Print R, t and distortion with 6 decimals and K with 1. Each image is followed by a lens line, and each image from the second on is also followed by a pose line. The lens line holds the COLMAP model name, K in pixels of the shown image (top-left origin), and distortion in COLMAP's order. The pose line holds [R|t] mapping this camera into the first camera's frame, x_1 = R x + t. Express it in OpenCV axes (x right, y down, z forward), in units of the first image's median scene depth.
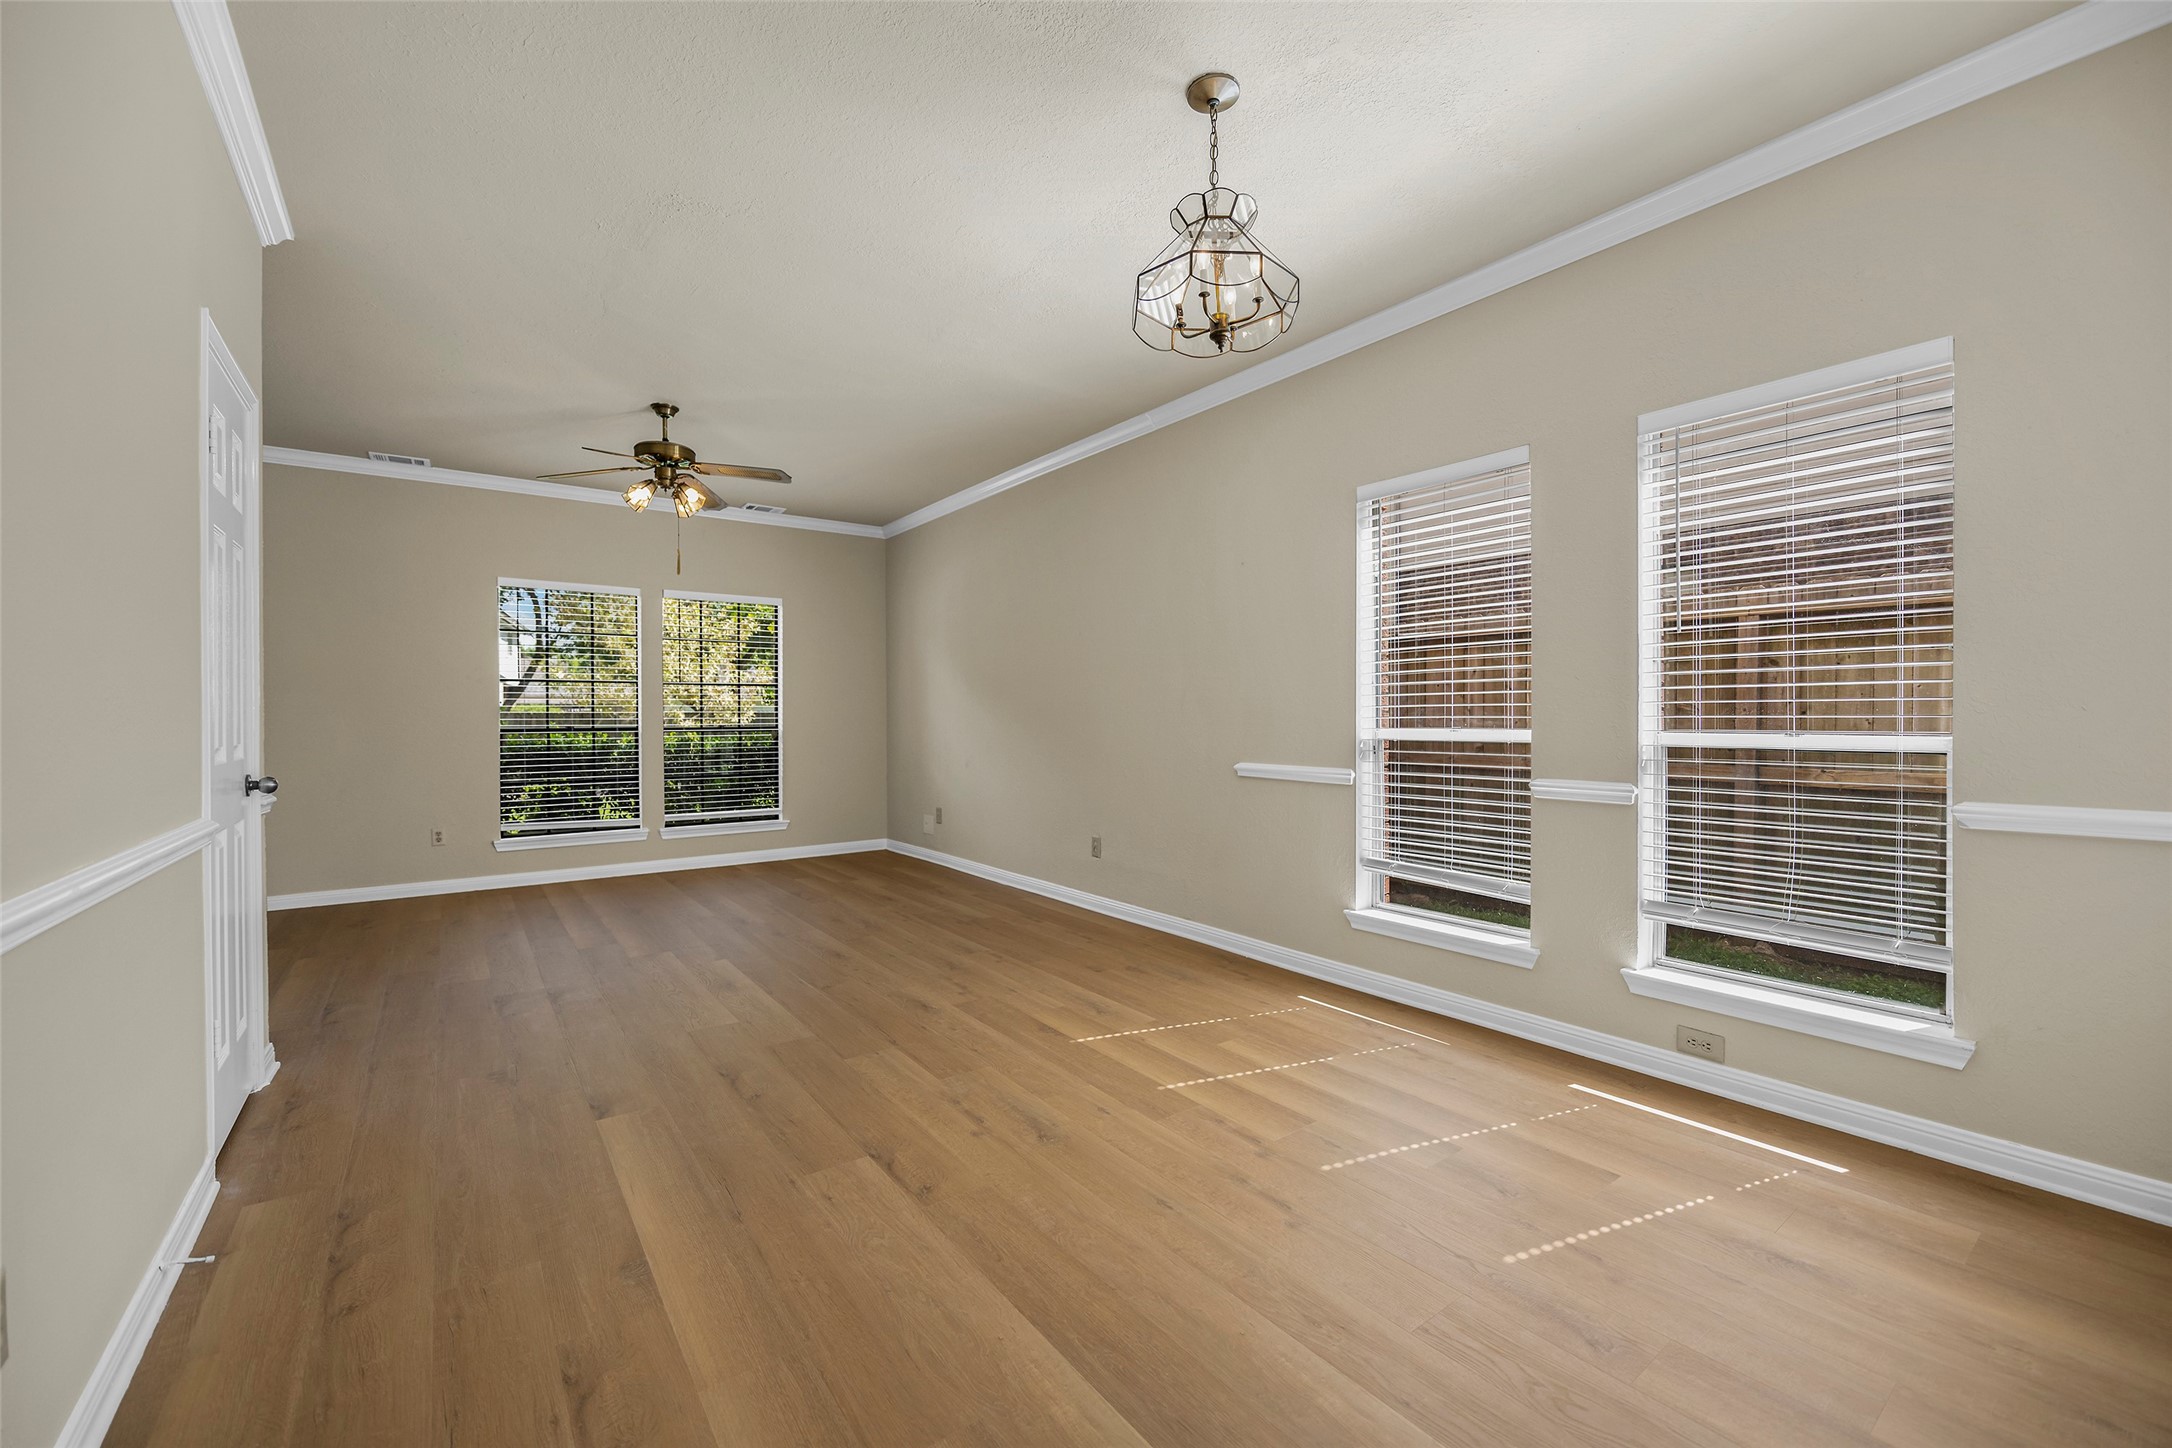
lens RADIAL K [[884.3, 0, 1083.2], [0, 884.3, 720.2], [0, 0, 1]] dist [-0.007175, -0.000430]
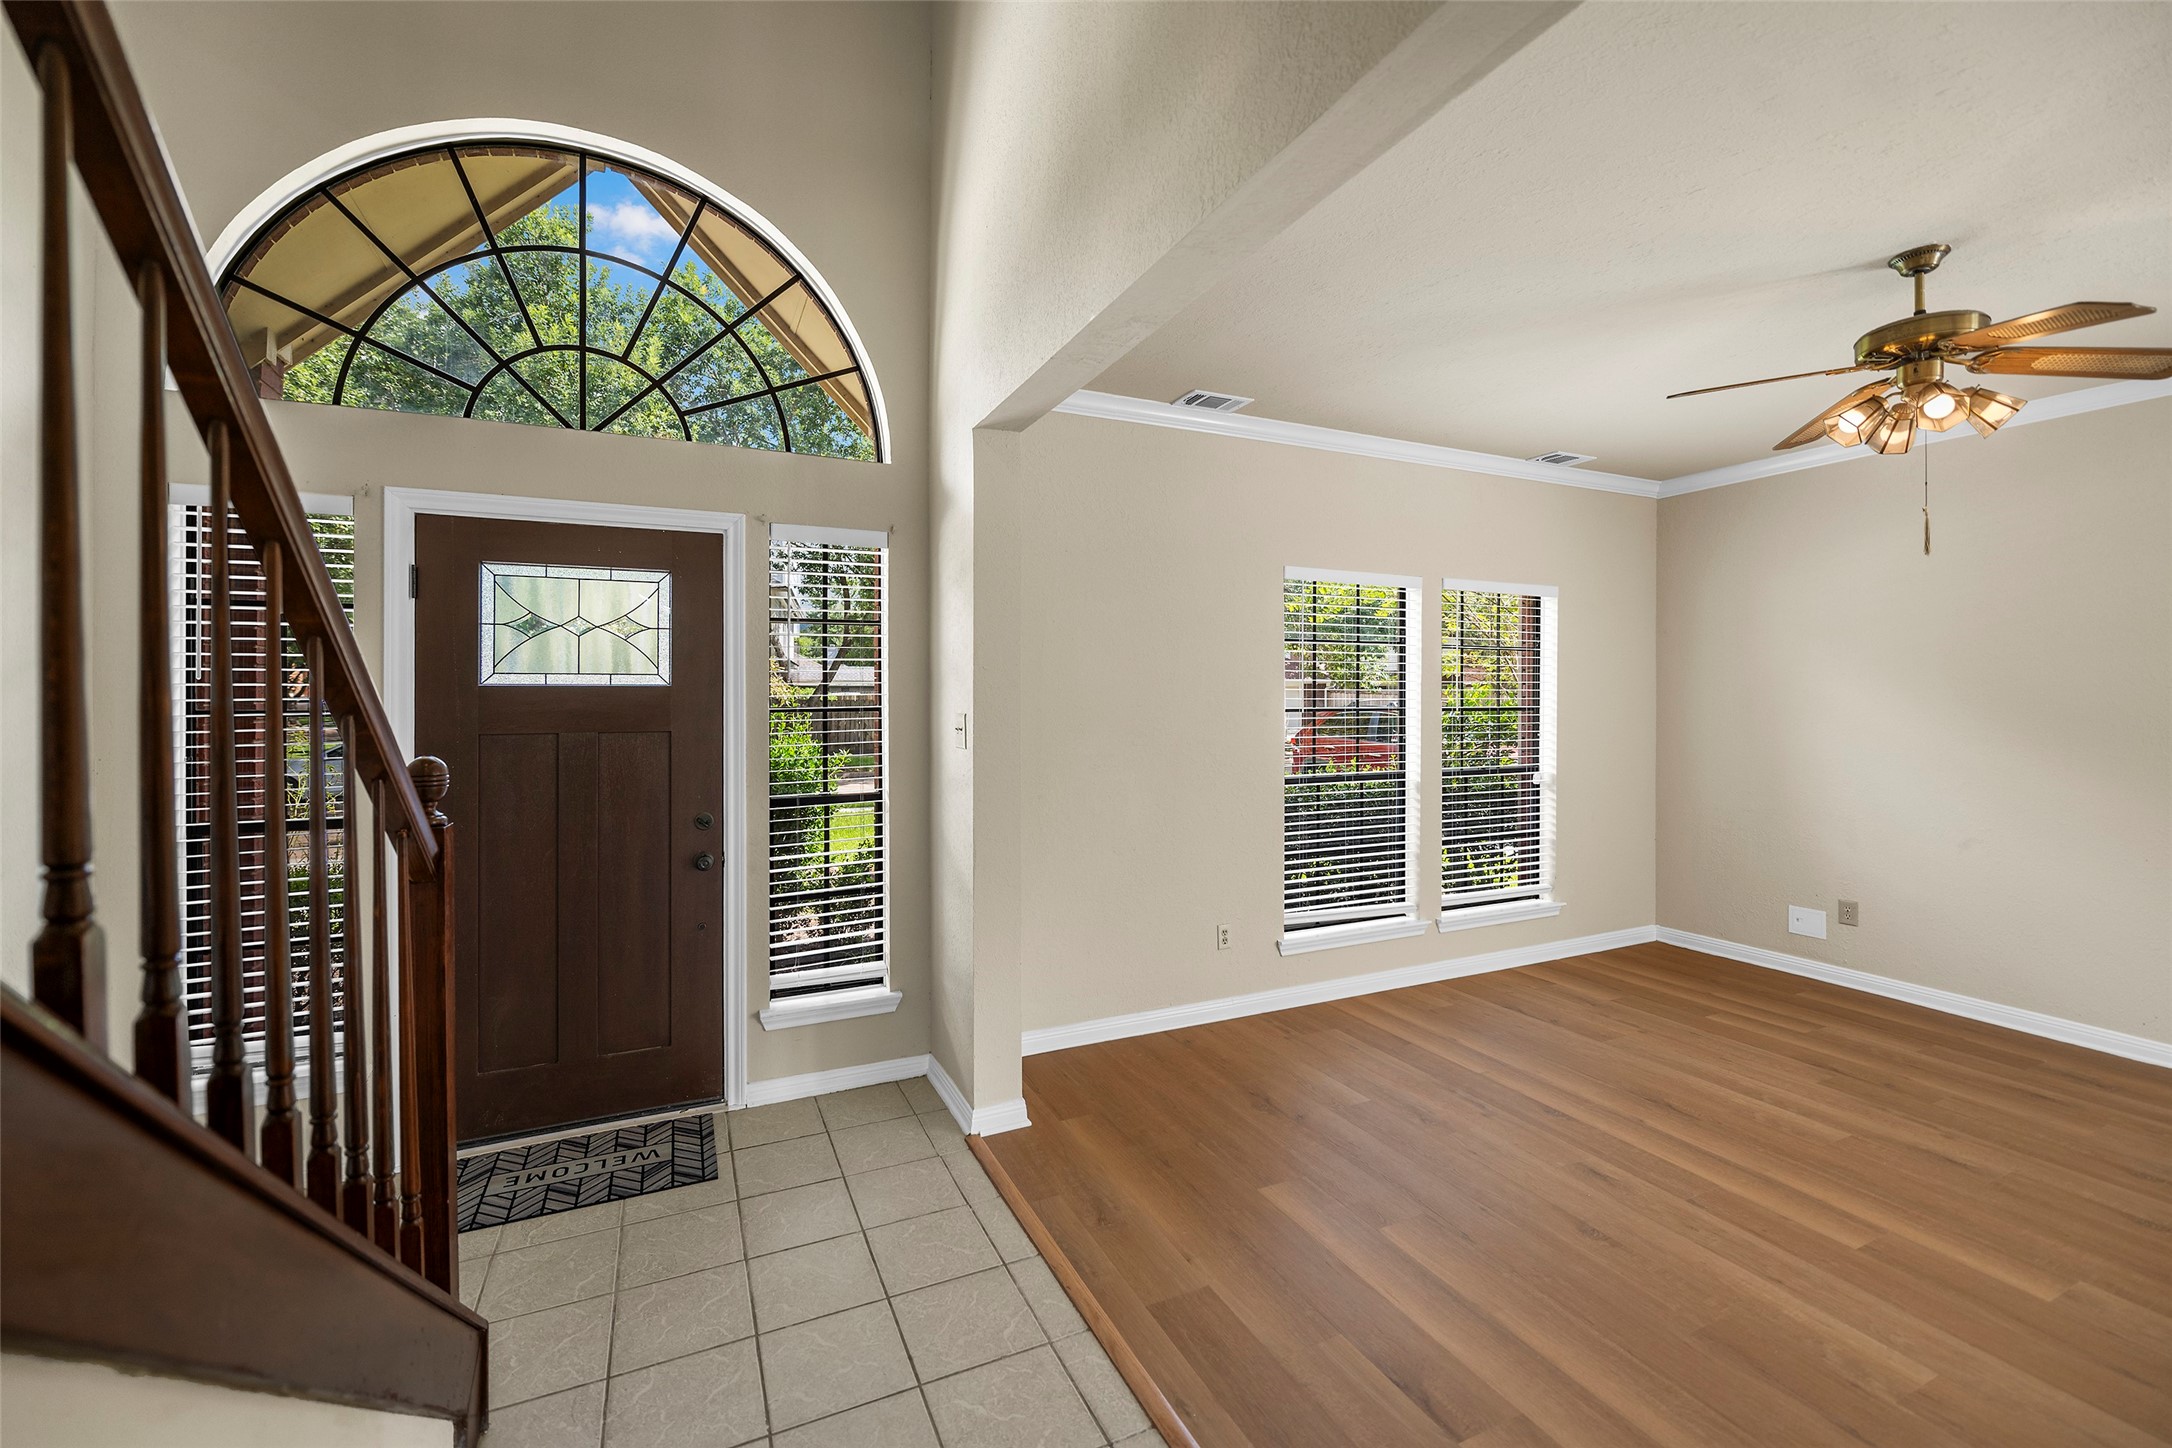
lens RADIAL K [[884.3, 0, 1071.0], [0, 884.3, 706.8], [0, 0, 1]] dist [-0.007175, -0.000430]
pose [[0.977112, 0.005626, -0.212650, -1.050458], [-0.003814, 0.999953, 0.008930, -0.088984], [0.212691, -0.007915, 0.977088, 0.413177]]
